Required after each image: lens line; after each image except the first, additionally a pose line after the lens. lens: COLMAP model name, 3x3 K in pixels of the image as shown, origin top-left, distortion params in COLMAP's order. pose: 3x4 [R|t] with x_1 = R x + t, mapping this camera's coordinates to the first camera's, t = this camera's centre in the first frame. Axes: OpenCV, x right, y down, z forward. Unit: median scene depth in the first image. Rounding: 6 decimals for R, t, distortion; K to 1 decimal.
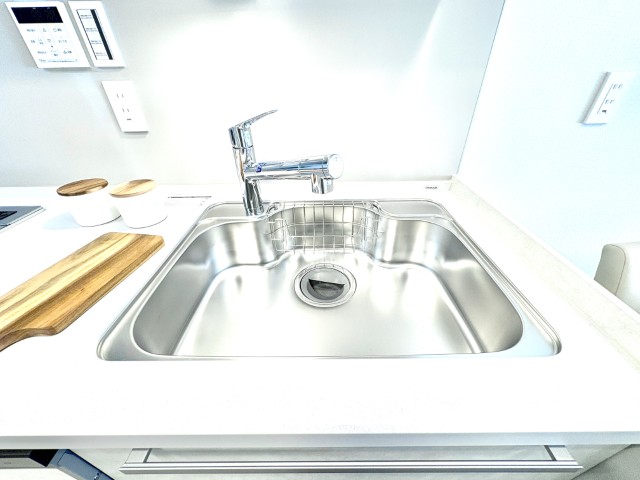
lens RADIAL K [[255.1, 0, 320.3], [0, 255.1, 239.3], [0, 0, 1]] dist [0.000774, -0.000540]
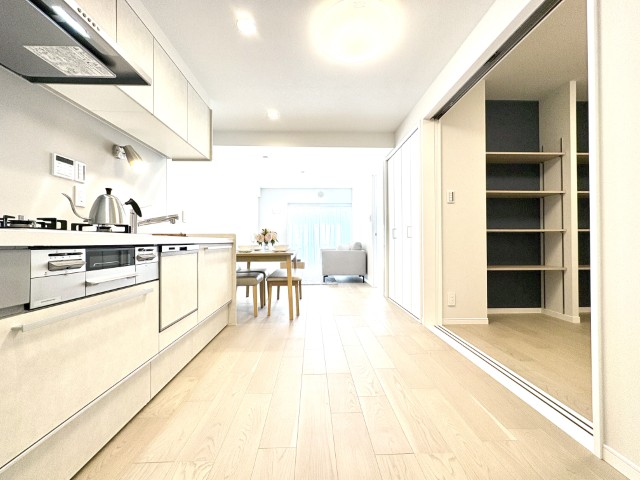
lens RADIAL K [[255.1, 0, 319.9], [0, 255.1, 240.5], [0, 0, 1]] dist [0.000774, -0.000540]
pose [[-0.031044, 0.017580, 0.999363, -3.502880], [0.562882, 0.826532, 0.002946, 1.149601], [-0.825954, 0.562615, -0.035554, -0.539892]]
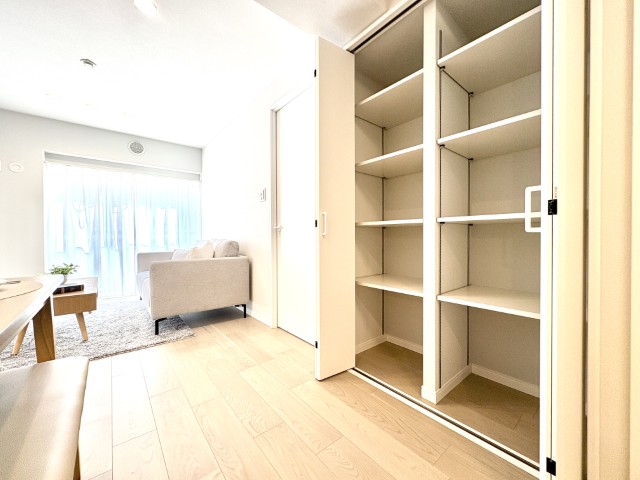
lens RADIAL K [[255.1, 0, 321.9], [0, 255.1, 238.8], [0, 0, 1]] dist [0.000774, -0.000540]
pose [[-0.641810, 0.006799, 0.766833, 0.579520], [0.439699, 0.822525, 0.360718, 0.982609], [-0.628287, 0.568689, -0.530894, -0.502345]]
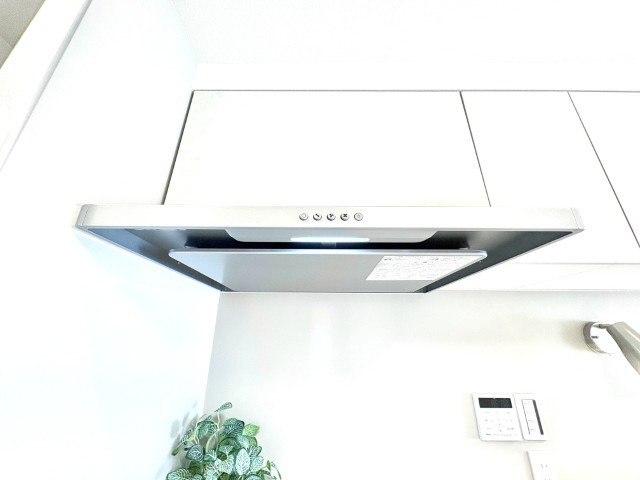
lens RADIAL K [[255.1, 0, 317.3], [0, 255.1, 239.9], [0, 0, 1]] dist [0.000774, -0.000540]
pose [[0.999803, 0.019333, -0.004525, -1.960646], [-0.014808, 0.574168, -0.818603, -0.213109], [-0.013228, 0.818509, 0.574341, -0.496646]]
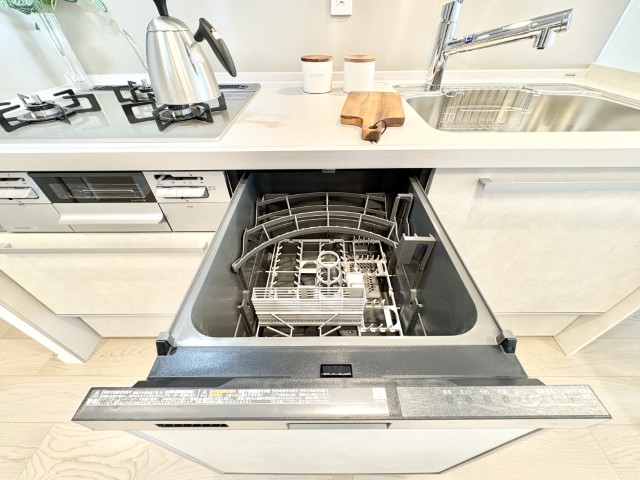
lens RADIAL K [[255.1, 0, 320.8], [0, 255.1, 238.1], [0, 0, 1]] dist [0.000774, -0.000540]
pose [[0.999945, 0.010023, -0.003212, -0.944193], [-0.009503, 0.990975, 0.133712, 0.532139], [0.004523, -0.133674, 0.991015, -0.373124]]
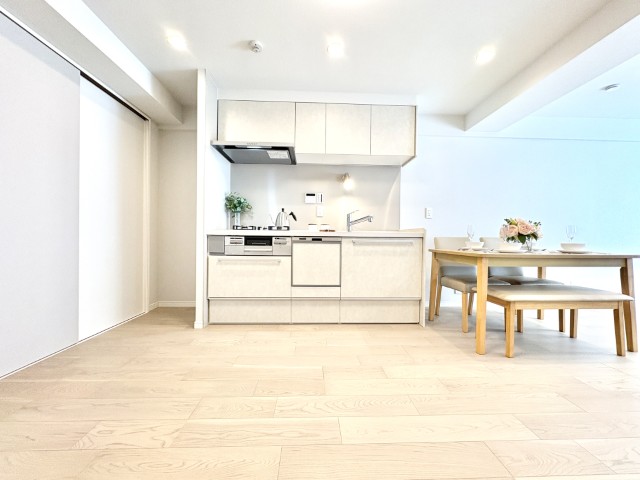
lens RADIAL K [[255.1, 0, 322.1], [0, 255.1, 240.0], [0, 0, 1]] dist [0.000774, -0.000540]
pose [[0.998823, 0.024981, 0.041577, -0.997413], [0.002067, 0.834474, -0.551043, 2.563392], [-0.048460, 0.550480, 0.833441, -2.635673]]
